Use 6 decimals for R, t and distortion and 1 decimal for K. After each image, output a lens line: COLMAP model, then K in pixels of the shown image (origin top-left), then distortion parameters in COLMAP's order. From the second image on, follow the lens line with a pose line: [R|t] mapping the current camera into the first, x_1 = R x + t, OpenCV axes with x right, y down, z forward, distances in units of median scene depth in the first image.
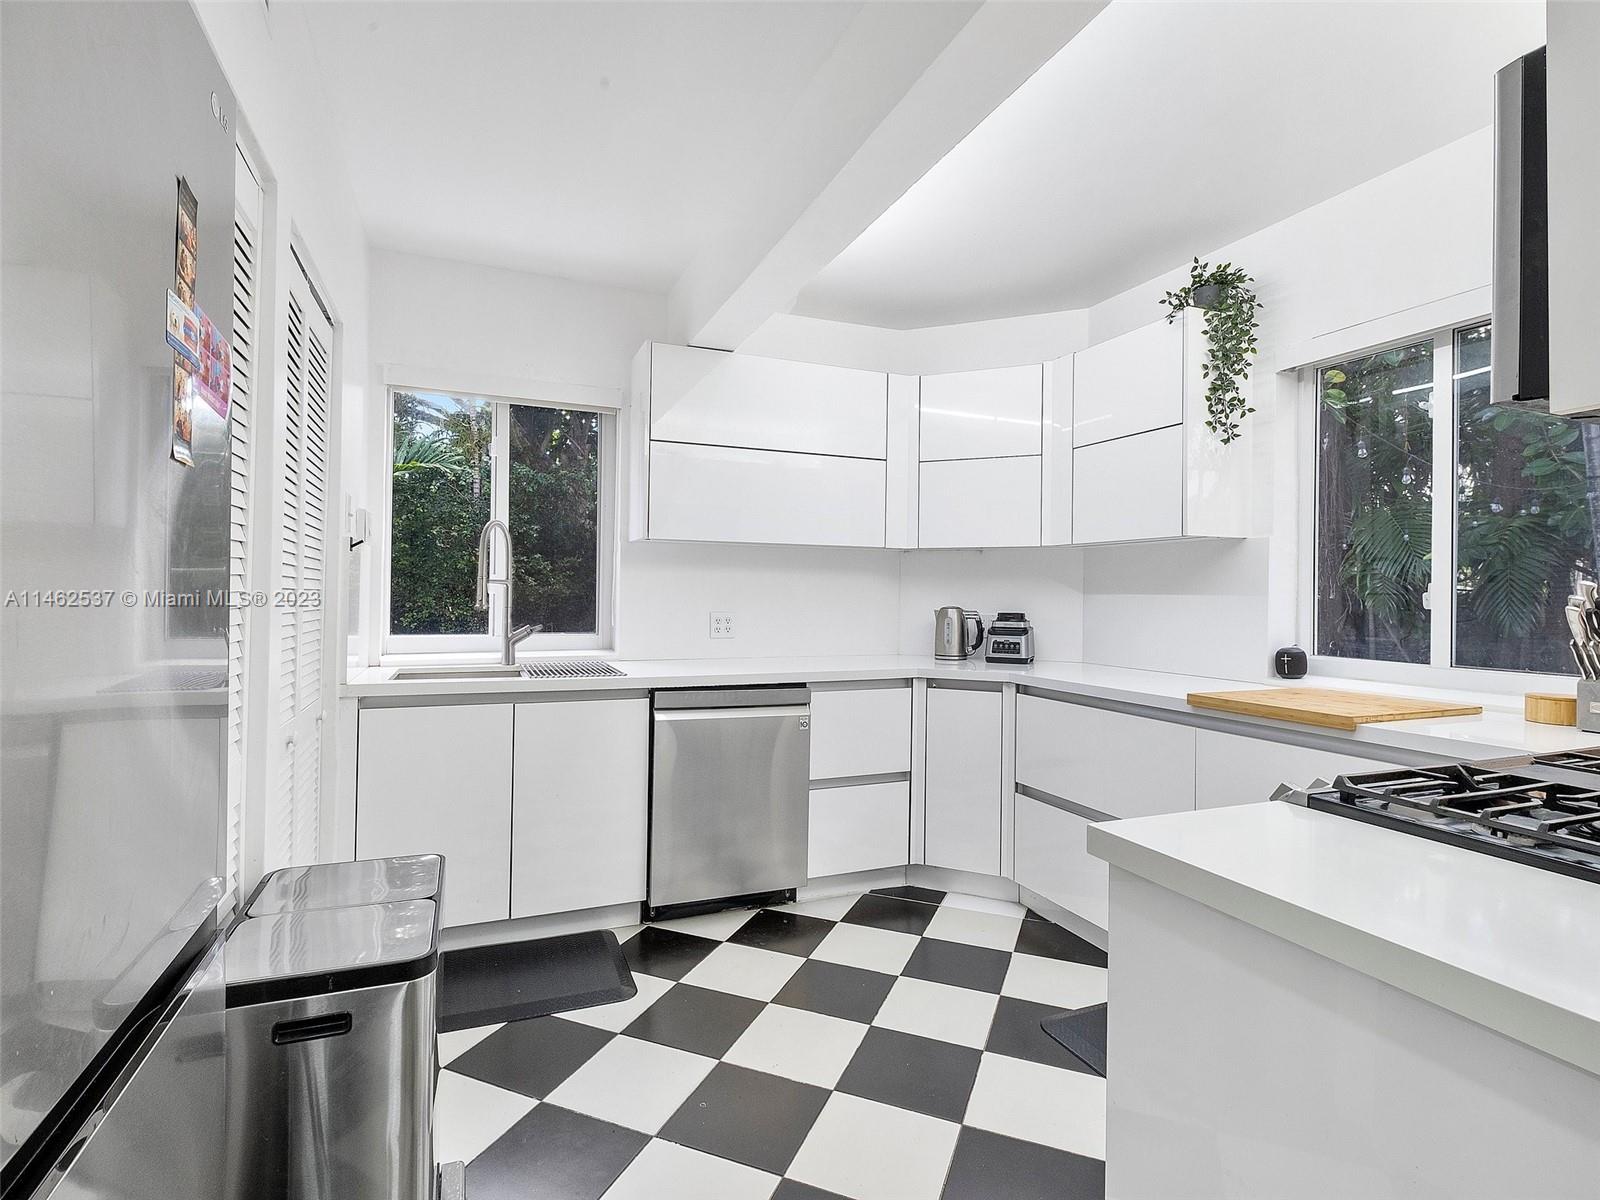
lens RADIAL K [[792.1, 0, 799.0], [0, 792.1, 583.6], [0, 0, 1]] dist [0.001311, -0.001753]
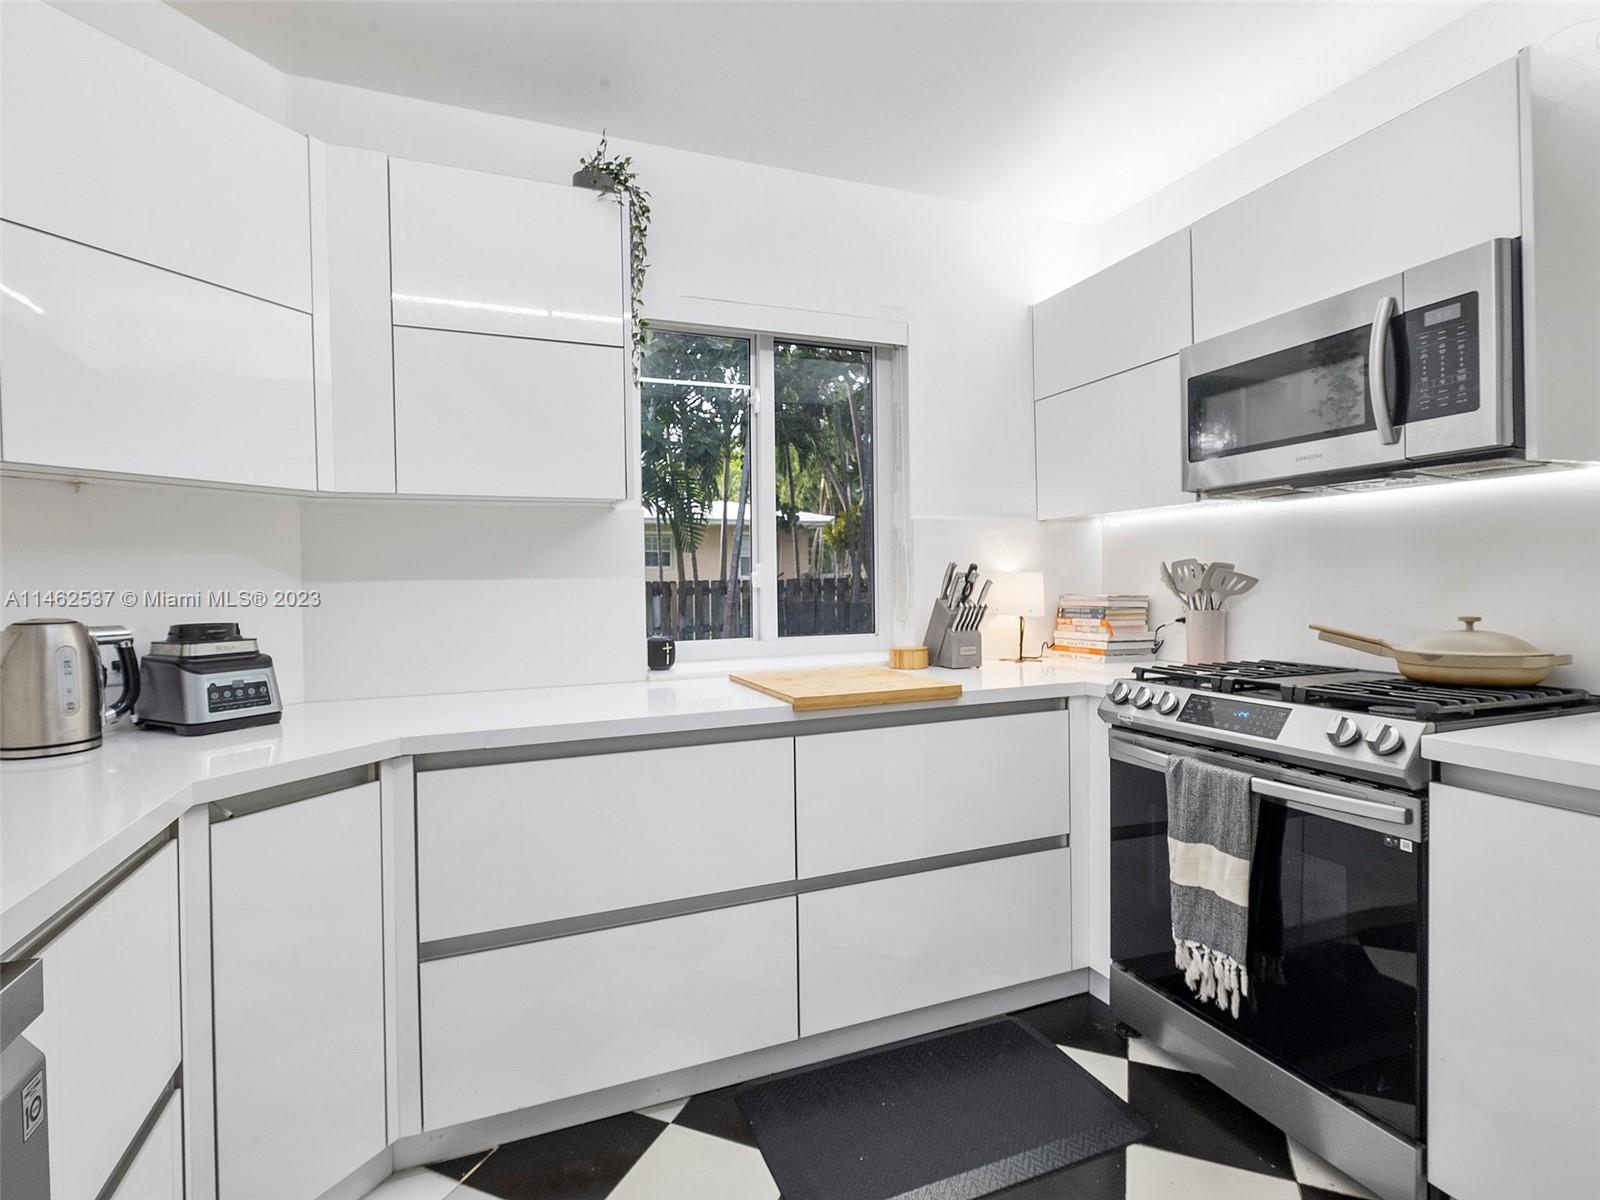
lens RADIAL K [[792.1, 0, 799.0], [0, 792.1, 583.6], [0, 0, 1]] dist [0.001311, -0.001753]
pose [[0.024209, -0.022241, 0.999459, -0.217437], [0.001815, 0.999752, 0.022204, 0.002851], [-0.999705, 0.001276, 0.024243, 0.680162]]
